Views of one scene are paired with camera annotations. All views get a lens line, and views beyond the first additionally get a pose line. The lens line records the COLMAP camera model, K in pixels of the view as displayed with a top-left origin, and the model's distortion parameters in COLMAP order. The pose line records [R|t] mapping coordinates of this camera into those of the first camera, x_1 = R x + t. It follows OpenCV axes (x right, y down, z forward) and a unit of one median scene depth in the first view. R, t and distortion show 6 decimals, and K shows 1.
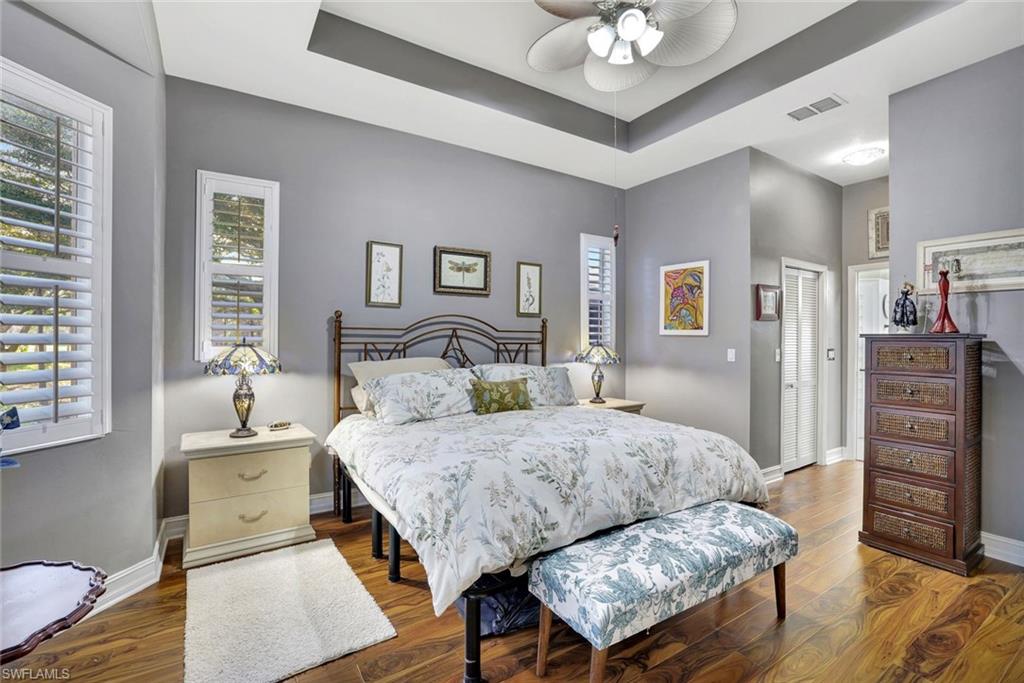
lens RADIAL K [[452.5, 0, 511.1], [0, 452.5, 337.0], [0, 0, 1]] dist [-0.034805, 0.000311]
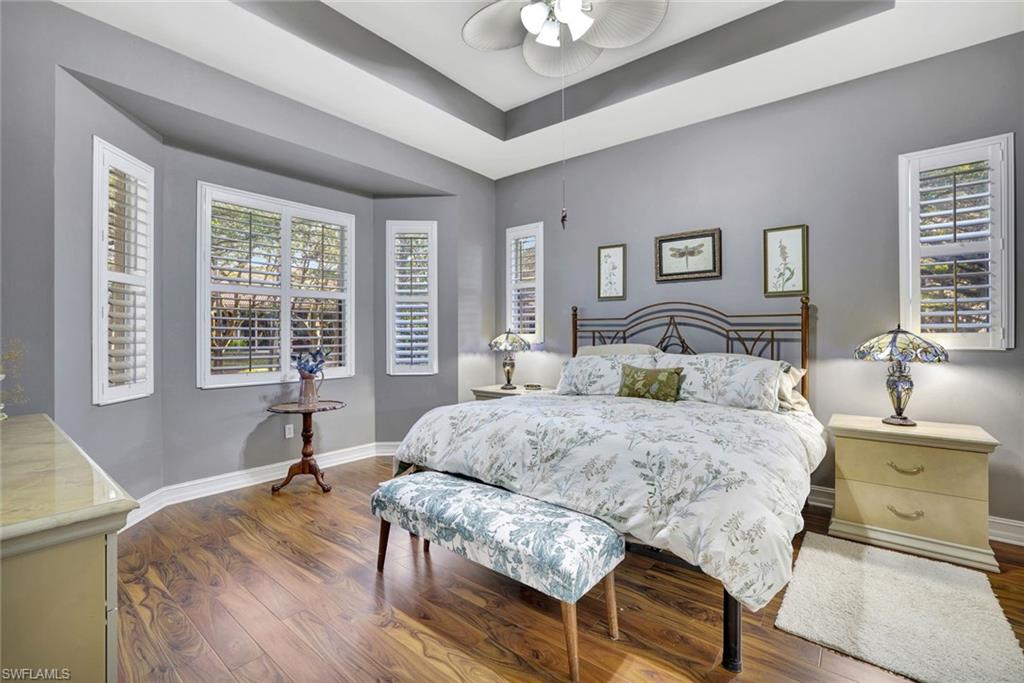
lens RADIAL K [[452.5, 0, 511.1], [0, 452.5, 337.0], [0, 0, 1]] dist [-0.034805, 0.000311]
pose [[0.316661, 0.003418, -0.948533, 0.782330], [0.014323, 0.999862, 0.008384, 0.015903], [0.948431, -0.016241, 0.316568, 0.390645]]
